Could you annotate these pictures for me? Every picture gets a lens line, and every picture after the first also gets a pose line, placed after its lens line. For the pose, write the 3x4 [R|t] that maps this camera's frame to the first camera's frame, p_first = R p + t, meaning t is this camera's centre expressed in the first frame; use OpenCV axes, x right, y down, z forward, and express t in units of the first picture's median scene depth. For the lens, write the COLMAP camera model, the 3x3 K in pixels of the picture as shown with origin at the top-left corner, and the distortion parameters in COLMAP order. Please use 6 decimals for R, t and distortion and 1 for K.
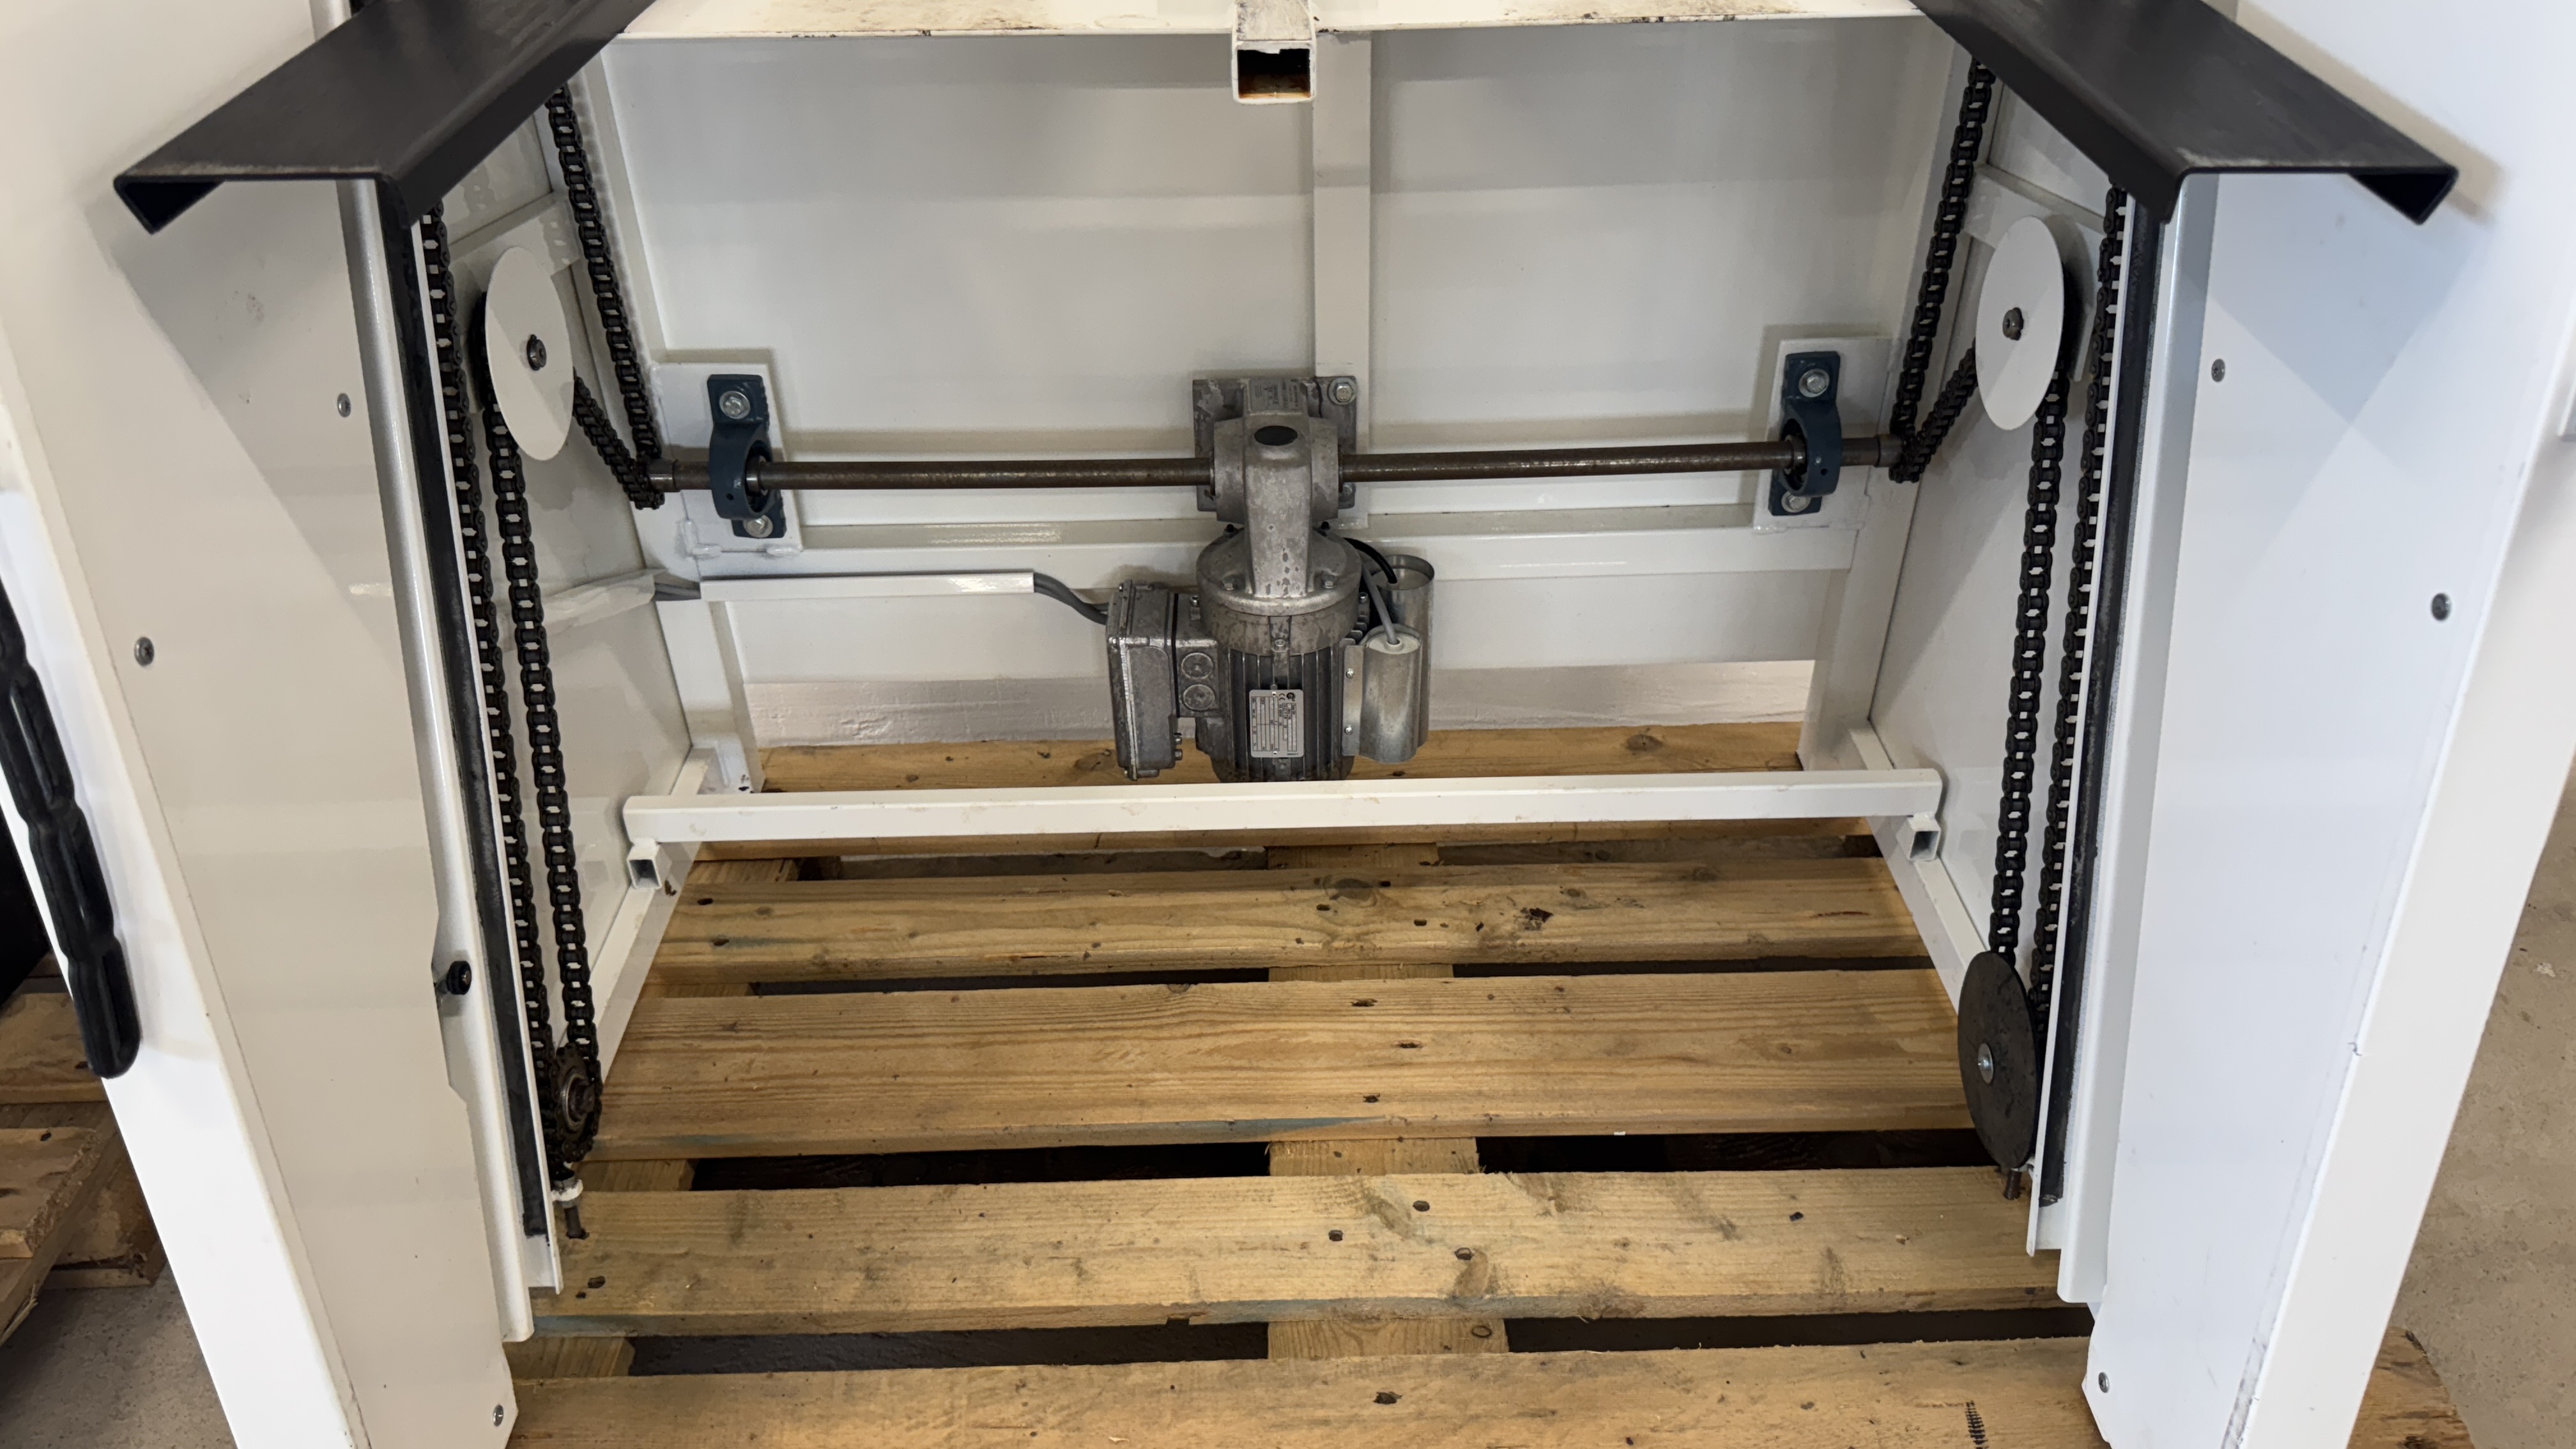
lens RADIAL K [[1769.5, 0, 1291.4], [0, 1769.5, 739.5], [0, 0, 1]] dist [0.059622, -0.053648]
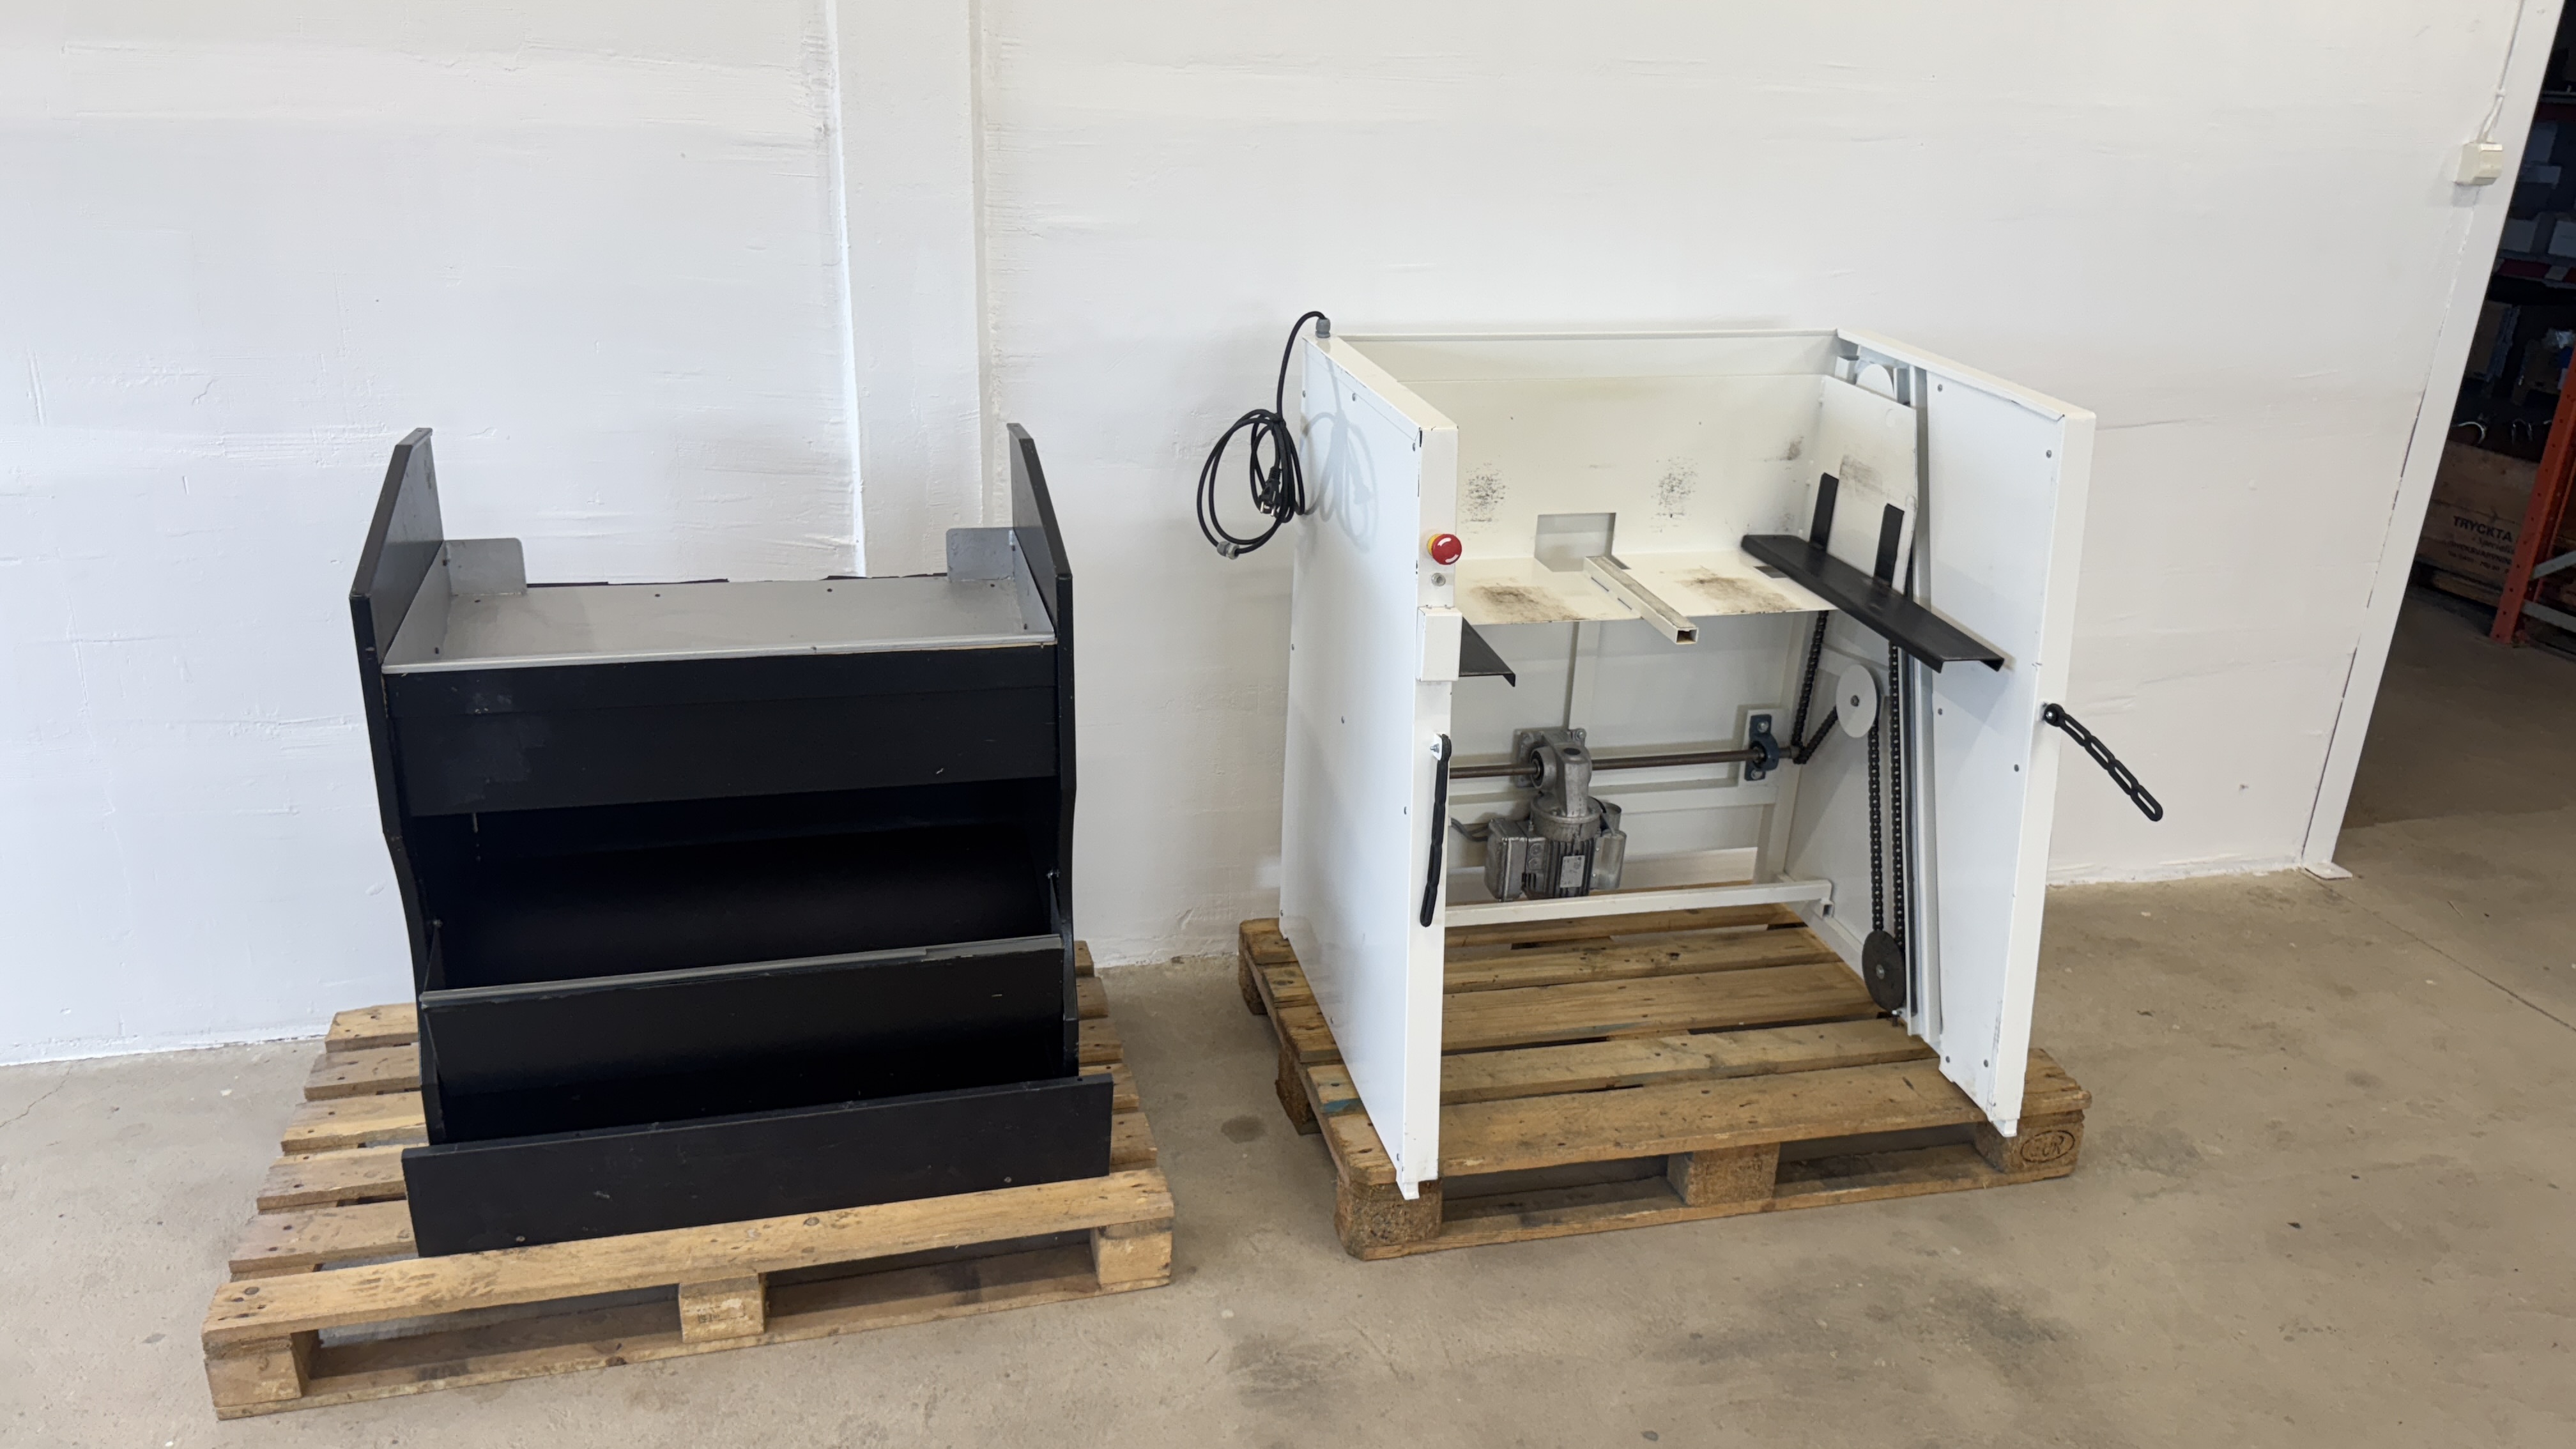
lens RADIAL K [[1761.8, 0, 1288.0], [0, 1761.8, 724.5], [0, 0, 1]] dist [0.098550, -0.113655]
pose [[0.976748, -0.029603, 0.212338, -0.912857], [0.076931, 0.972856, -0.218250, 0.298728], [-0.200113, 0.229510, 0.952512, -1.277690]]
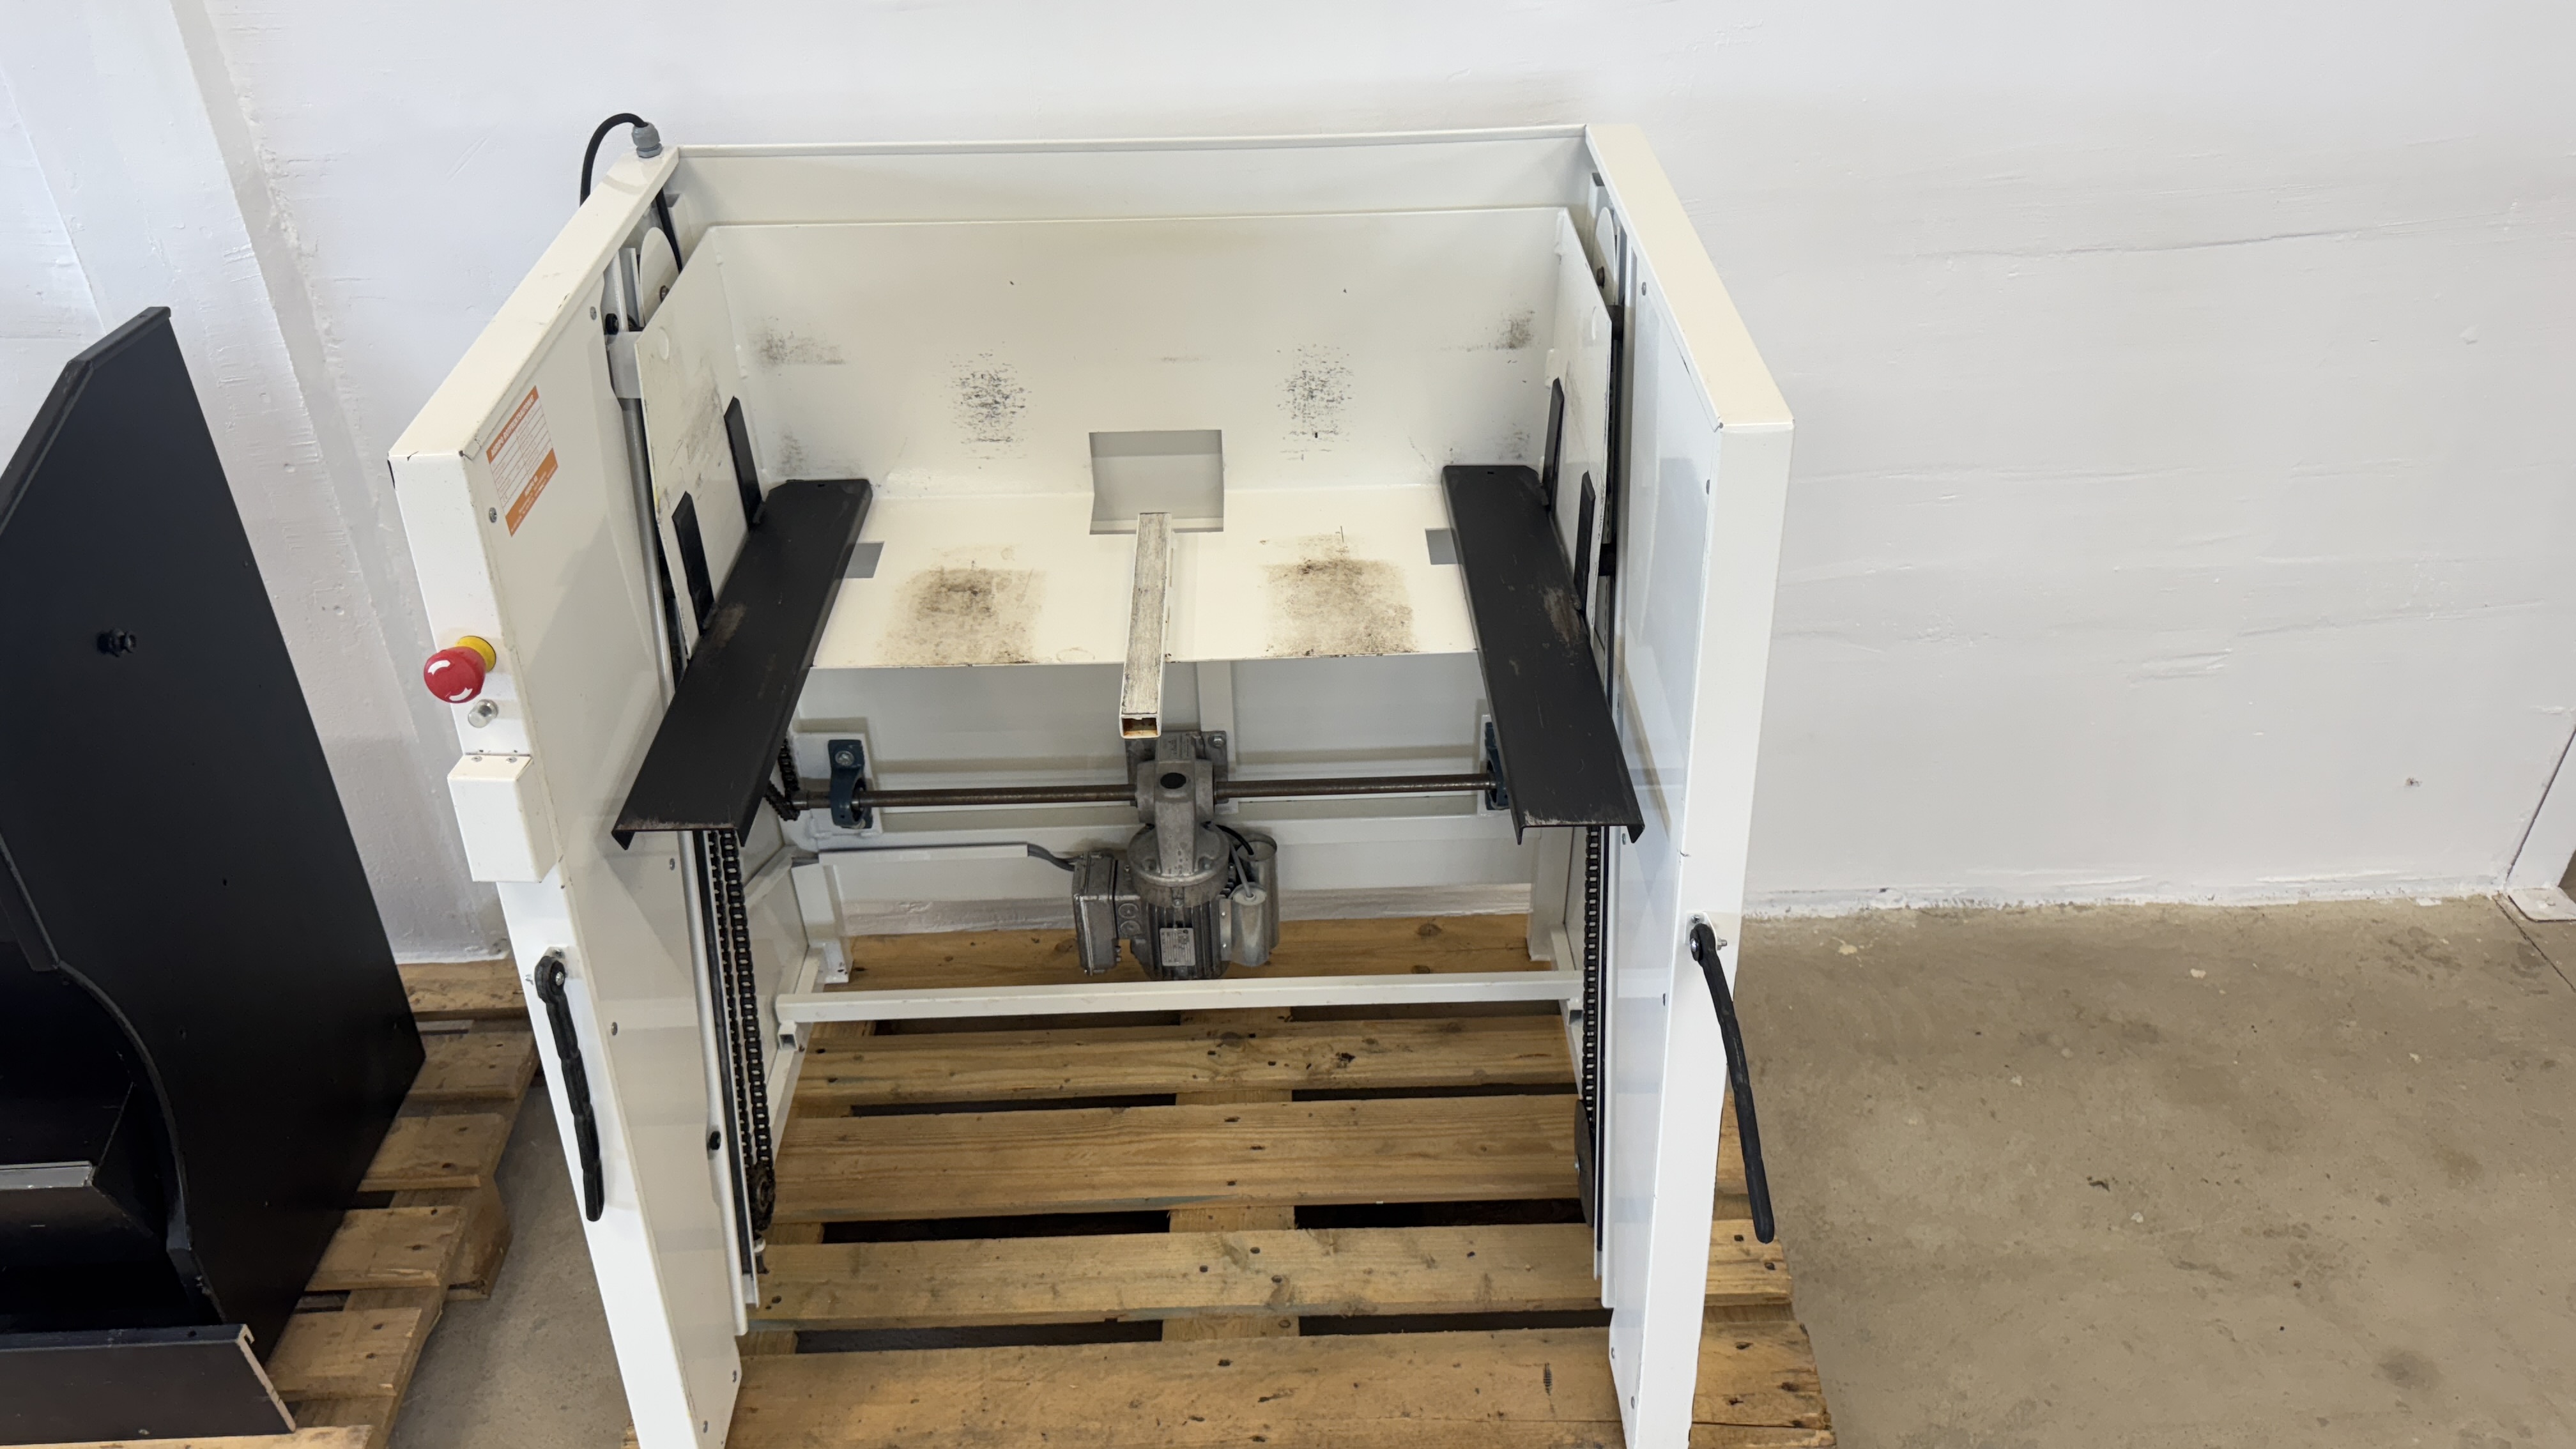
lens RADIAL K [[1761.8, 0, 1288.0], [0, 1761.8, 724.5], [0, 0, 1]] dist [0.098550, -0.113655]
pose [[0.999984, -0.005433, -0.001451, 0.100191], [0.005445, 0.999951, 0.008299, -0.234543], [0.001406, -0.008307, 0.999965, -0.642069]]
